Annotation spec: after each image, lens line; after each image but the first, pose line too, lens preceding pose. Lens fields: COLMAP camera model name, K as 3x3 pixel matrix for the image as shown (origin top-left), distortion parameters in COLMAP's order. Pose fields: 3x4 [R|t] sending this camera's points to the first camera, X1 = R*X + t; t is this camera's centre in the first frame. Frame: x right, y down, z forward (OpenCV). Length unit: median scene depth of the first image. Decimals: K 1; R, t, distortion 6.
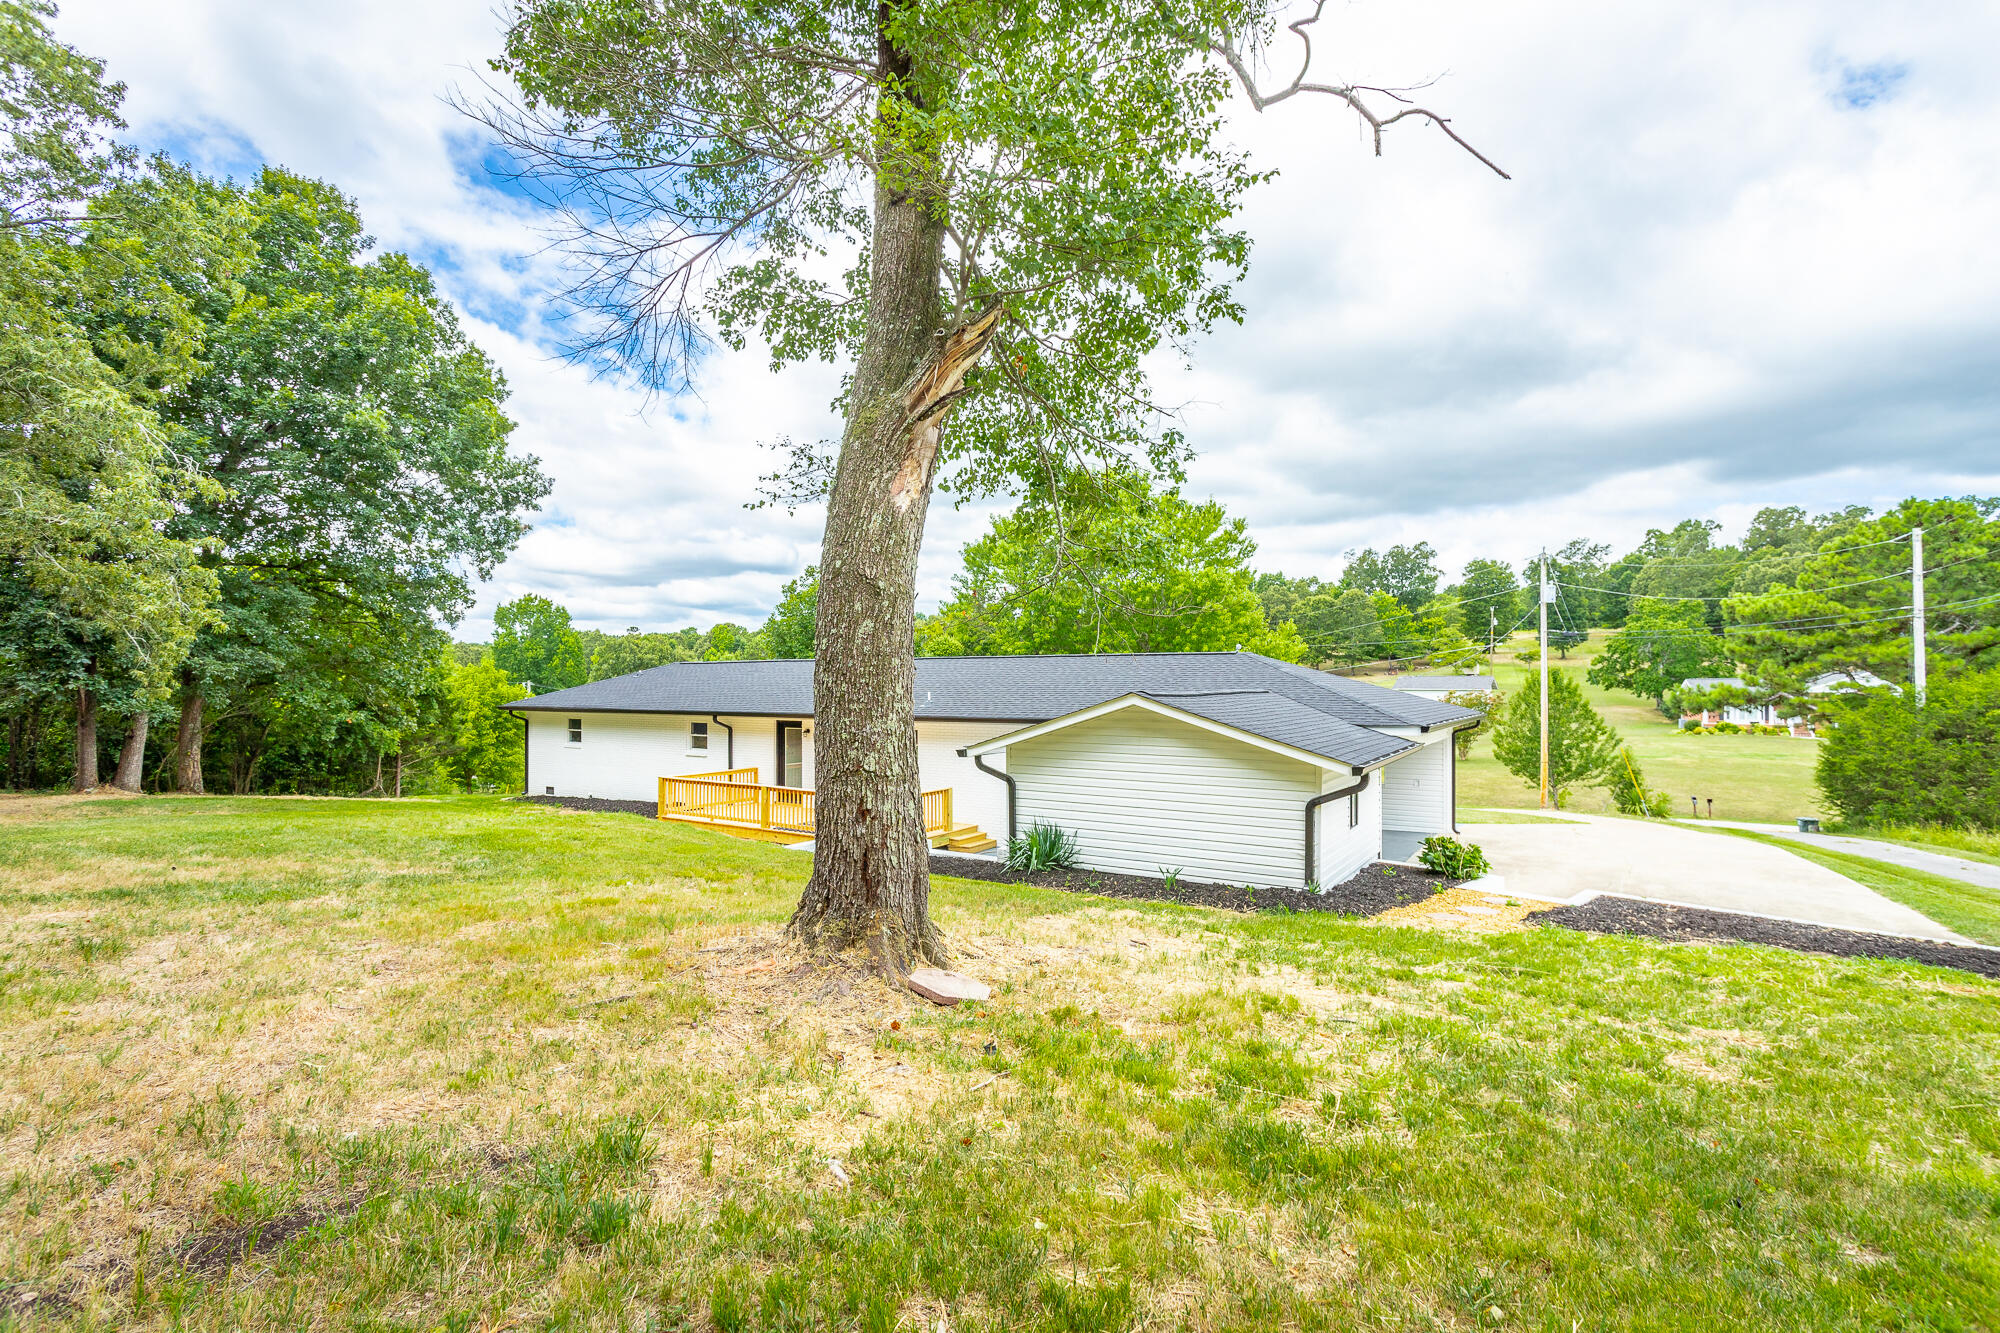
lens RADIAL K [[961.2, 0, 1065.7], [0, 961.2, 677.1], [0, 0, 1]] dist [-0.002568, 0.002553]
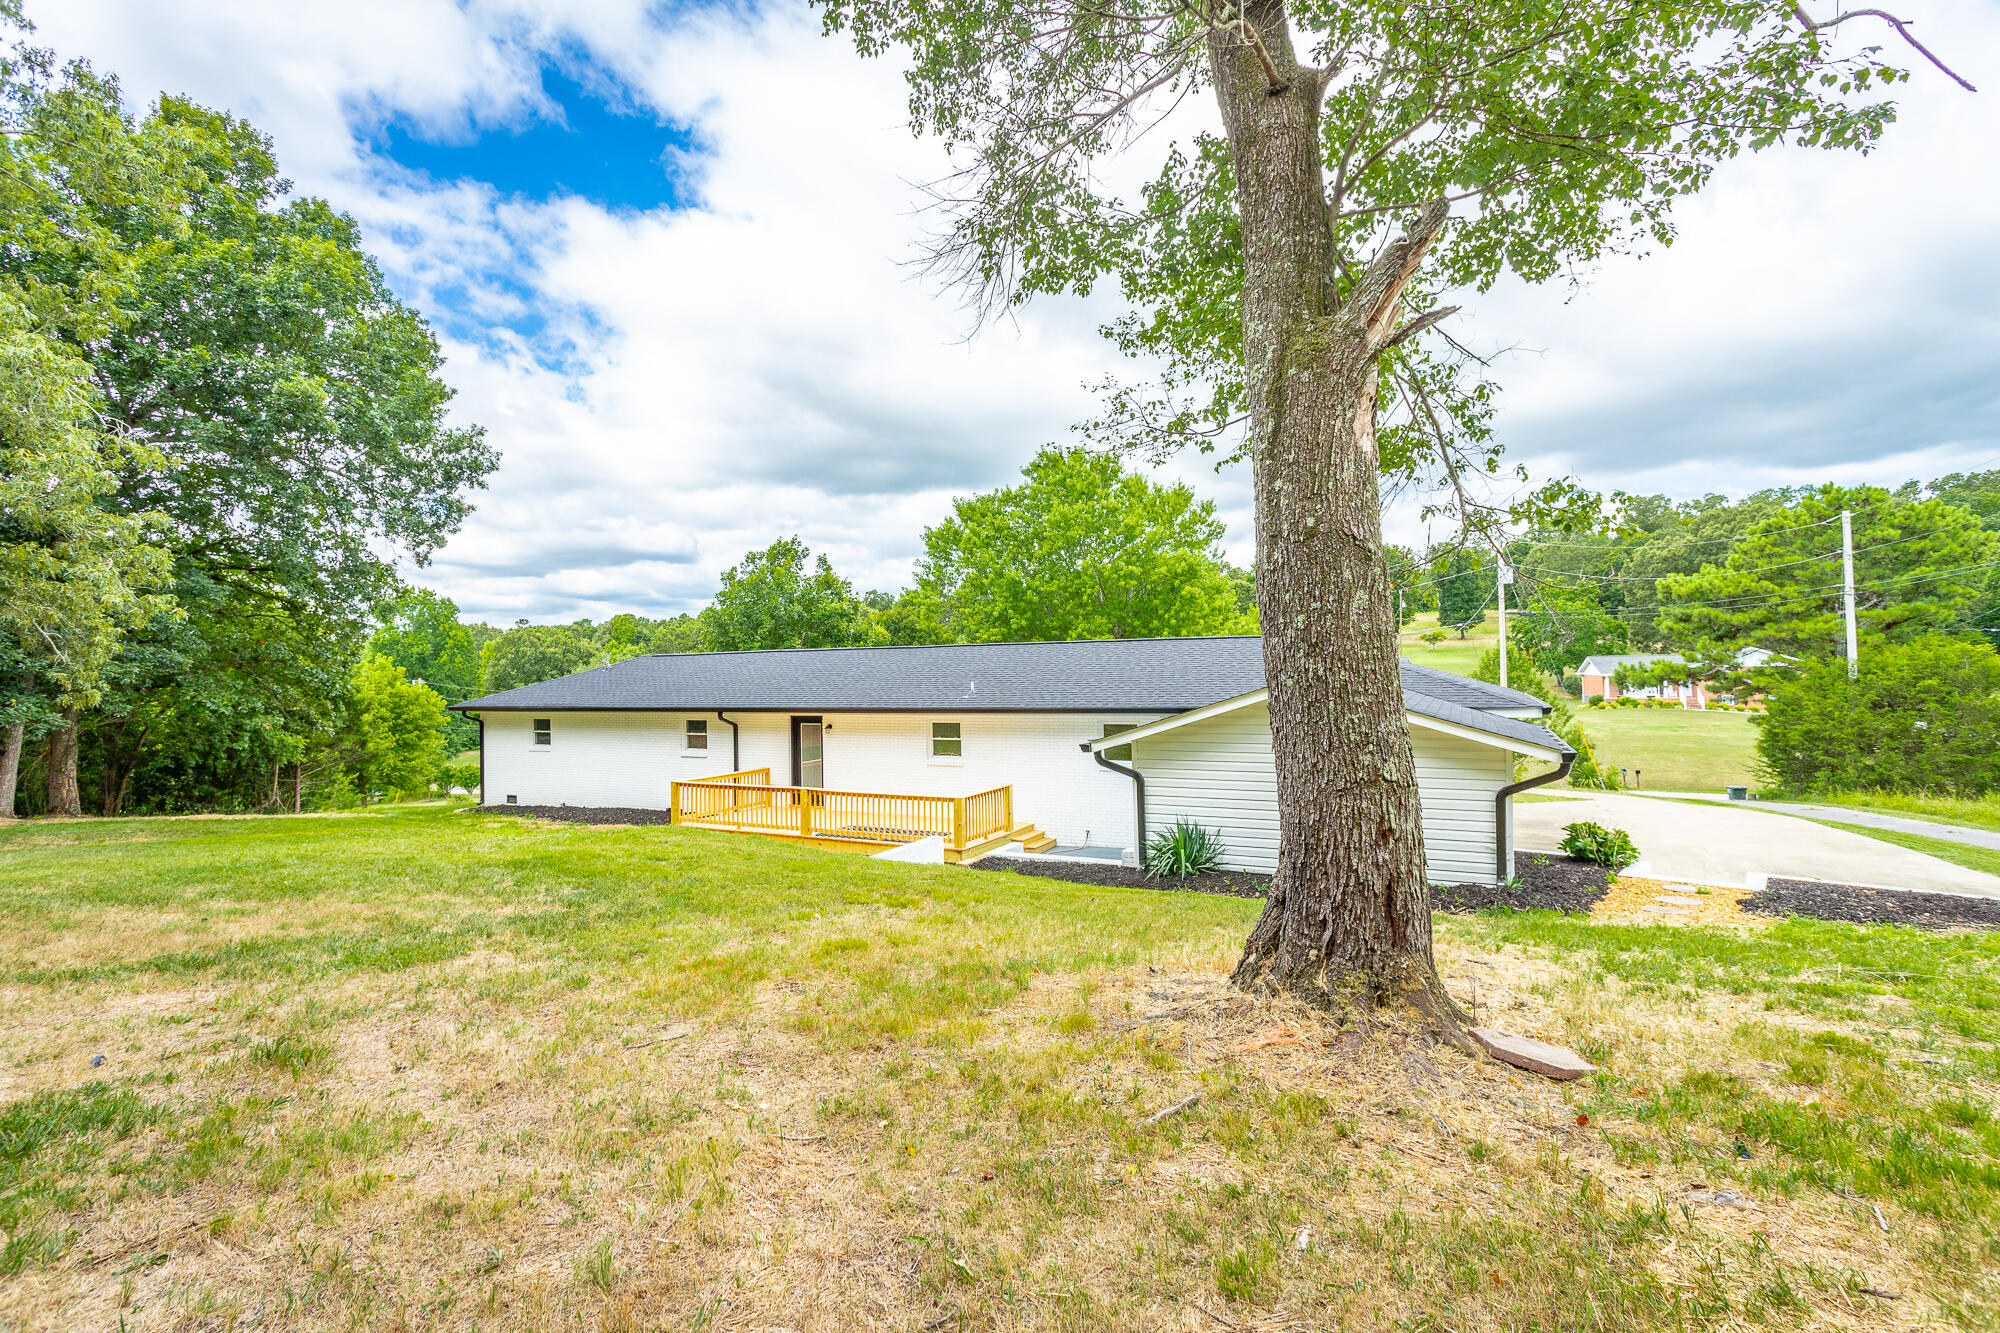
lens RADIAL K [[961.2, 0, 1061.9], [0, 961.2, 652.5], [0, 0, 1]] dist [-0.002568, 0.002553]
pose [[0.994401, -0.015357, 0.104551, -0.110652], [0.016613, 0.999800, -0.011152, -0.000706], [-0.104359, 0.012826, 0.994457, 0.047777]]
